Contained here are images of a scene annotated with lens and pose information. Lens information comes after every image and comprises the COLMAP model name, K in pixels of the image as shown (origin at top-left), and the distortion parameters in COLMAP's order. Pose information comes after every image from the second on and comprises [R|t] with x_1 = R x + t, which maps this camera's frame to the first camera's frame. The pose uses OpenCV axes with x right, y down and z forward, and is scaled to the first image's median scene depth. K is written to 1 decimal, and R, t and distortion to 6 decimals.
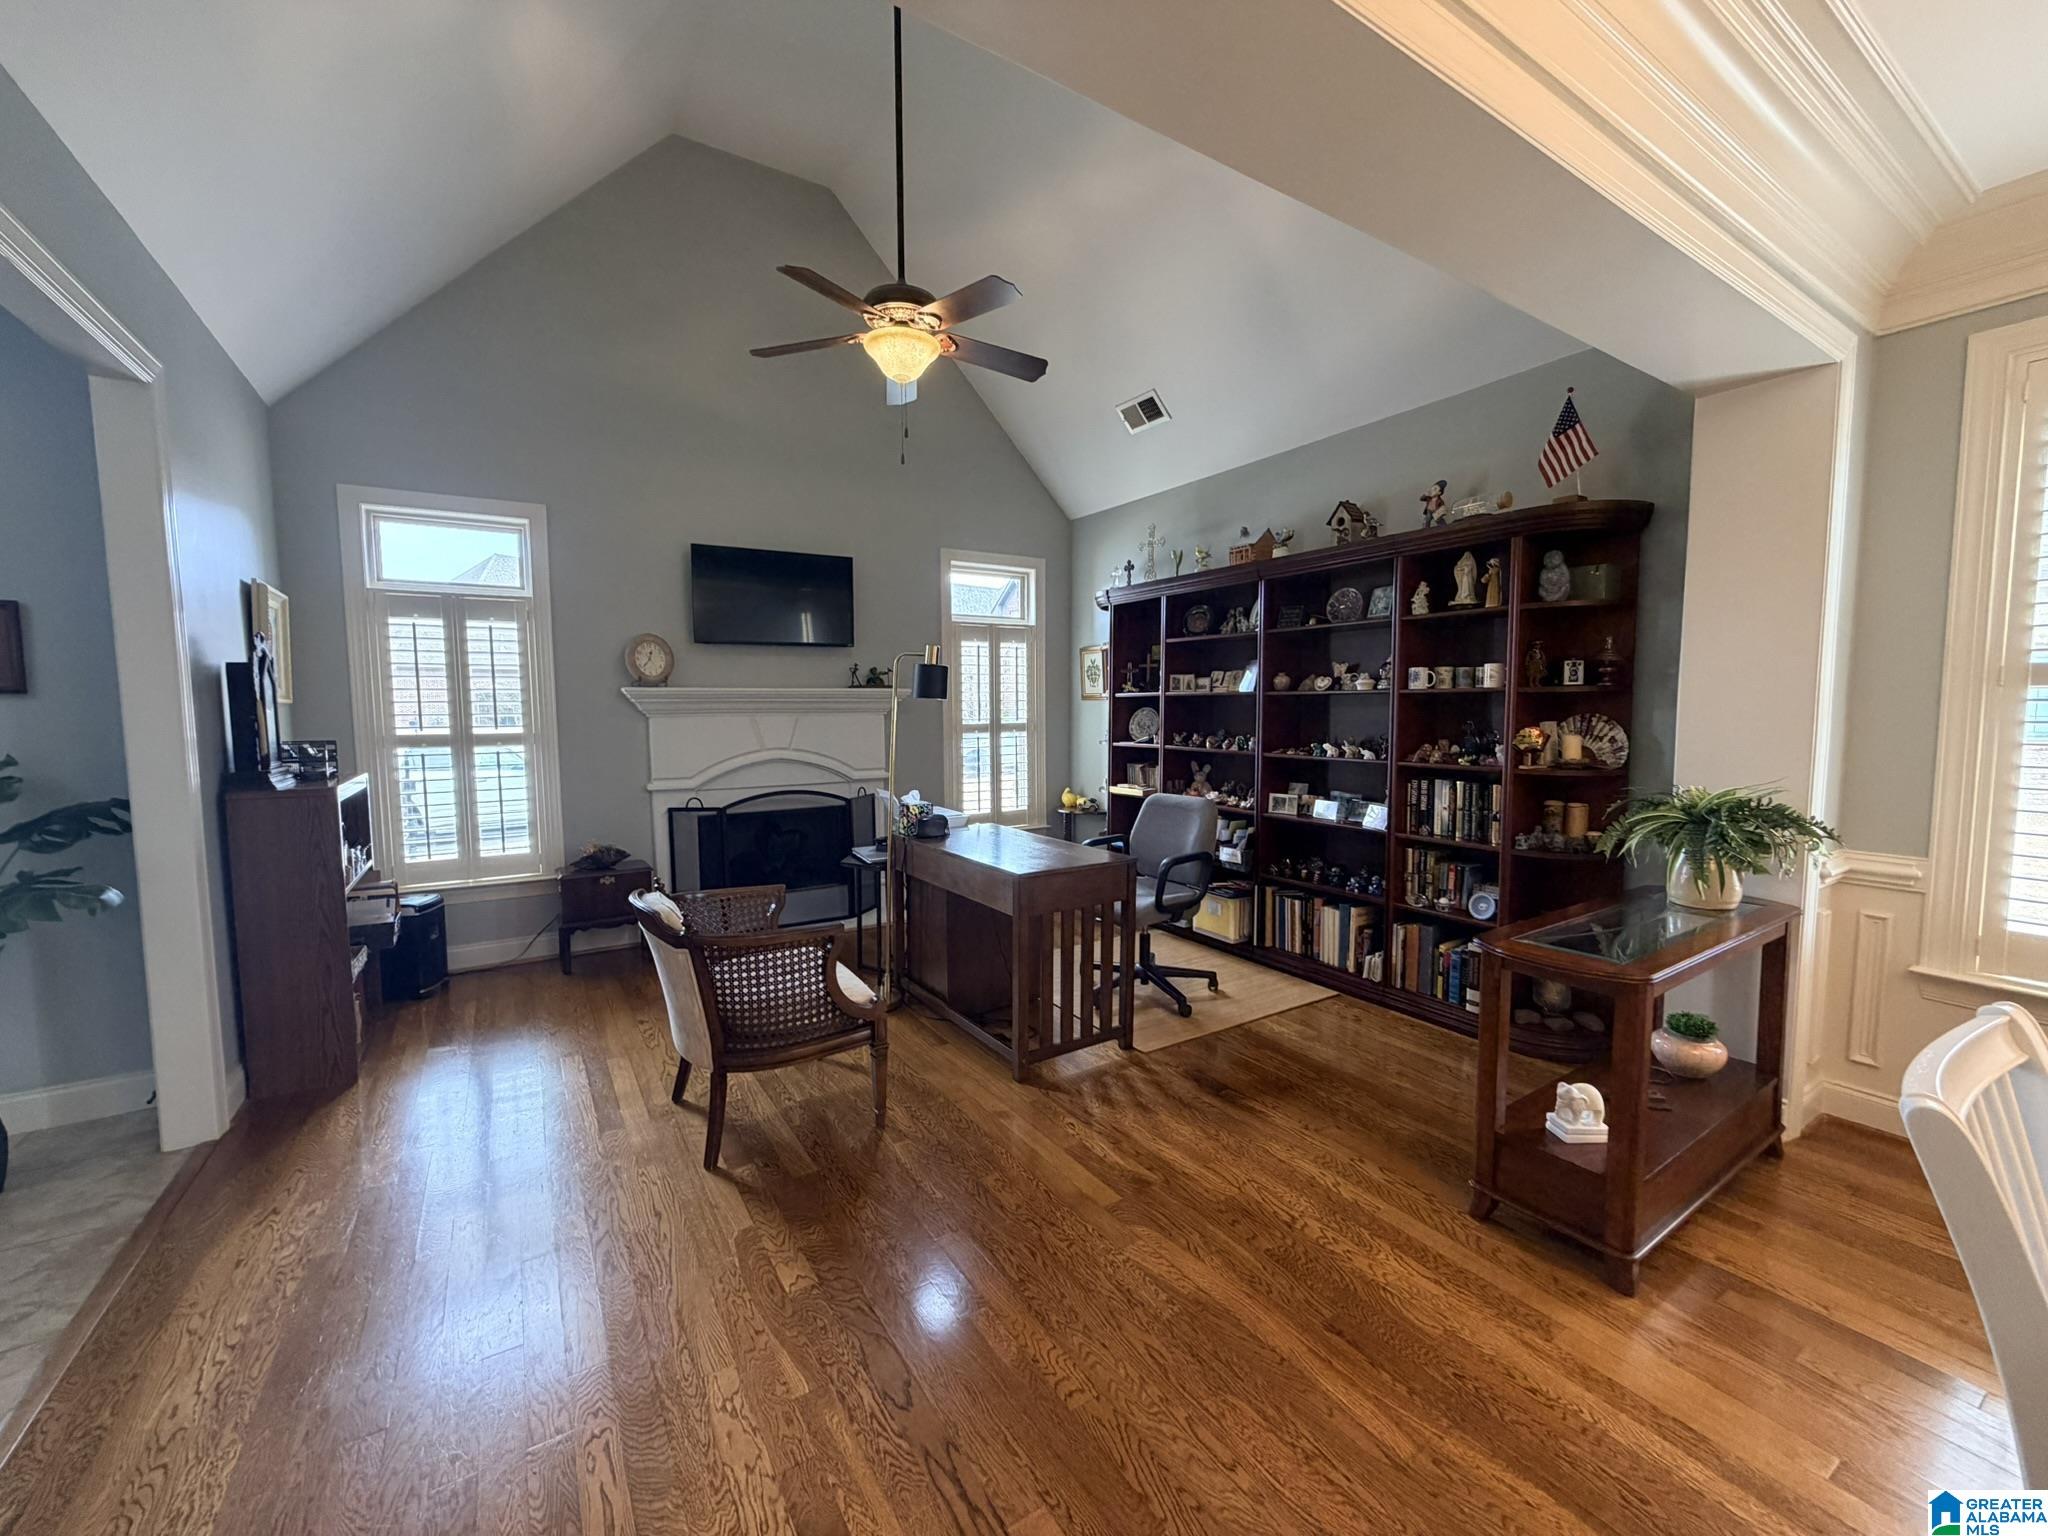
lens RADIAL K [[809.7, 0, 1020.8], [0, 809.7, 771.5], [0, 0, 1]] dist [-0.008248, 0.000548]
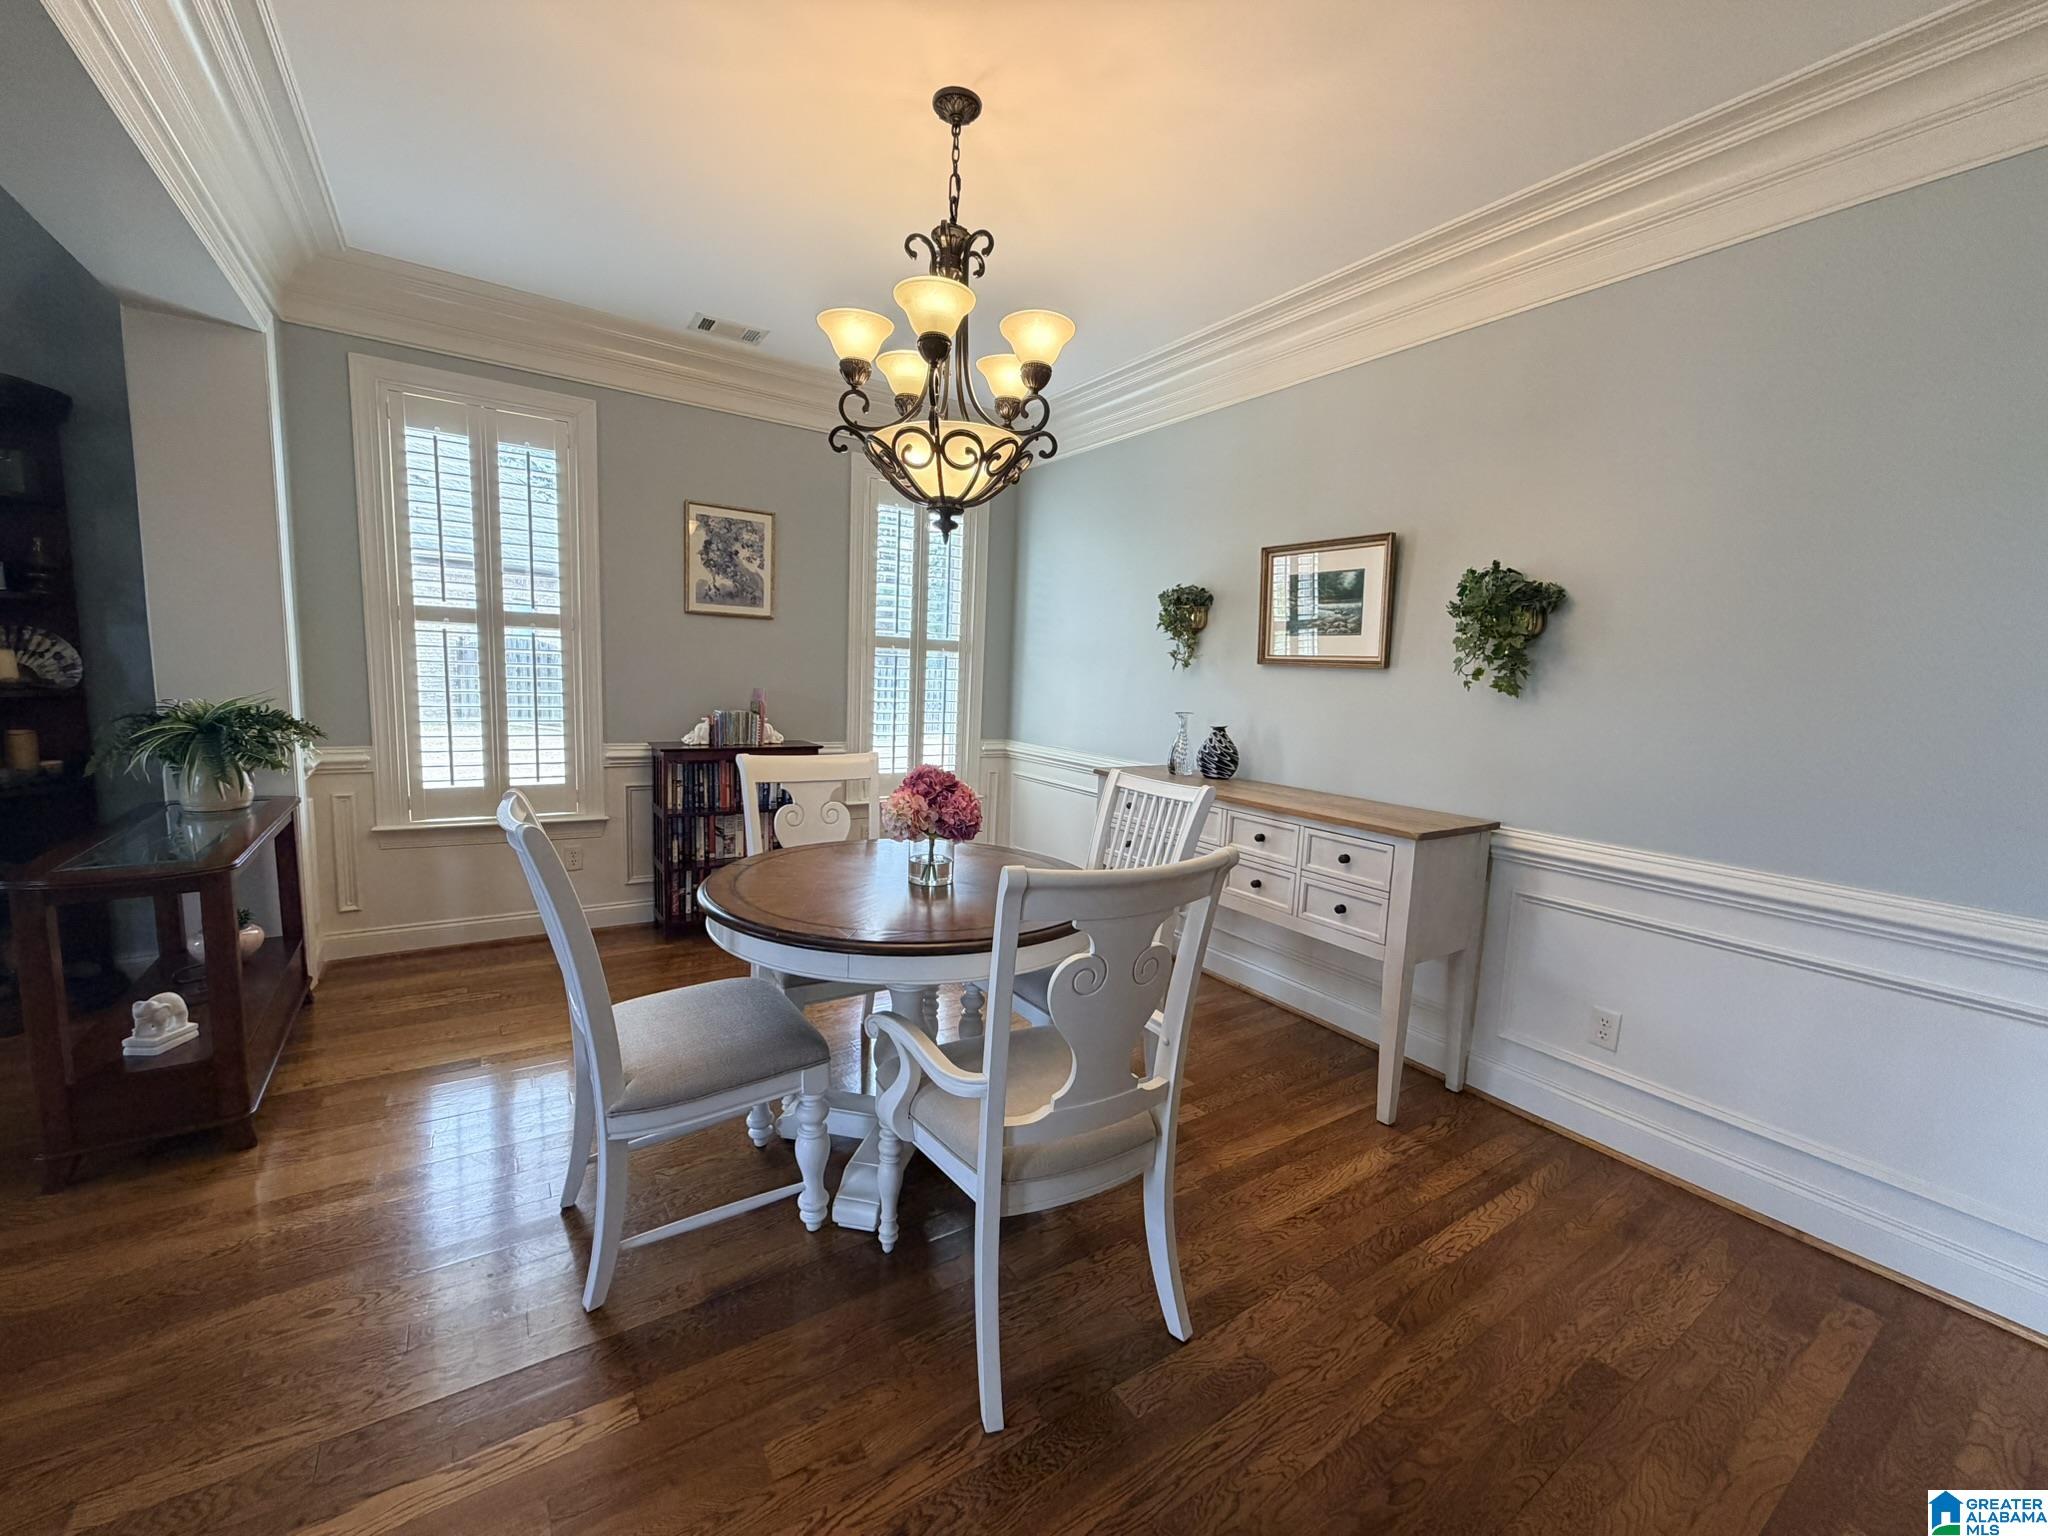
lens RADIAL K [[809.7, 0, 1020.8], [0, 809.7, 771.5], [0, 0, 1]] dist [-0.008248, 0.000548]
pose [[-0.026821, -0.128422, 0.991357, -0.257481], [0.036945, 0.990909, 0.129364, 0.016705], [-0.998957, 0.040095, -0.021833, -0.062046]]
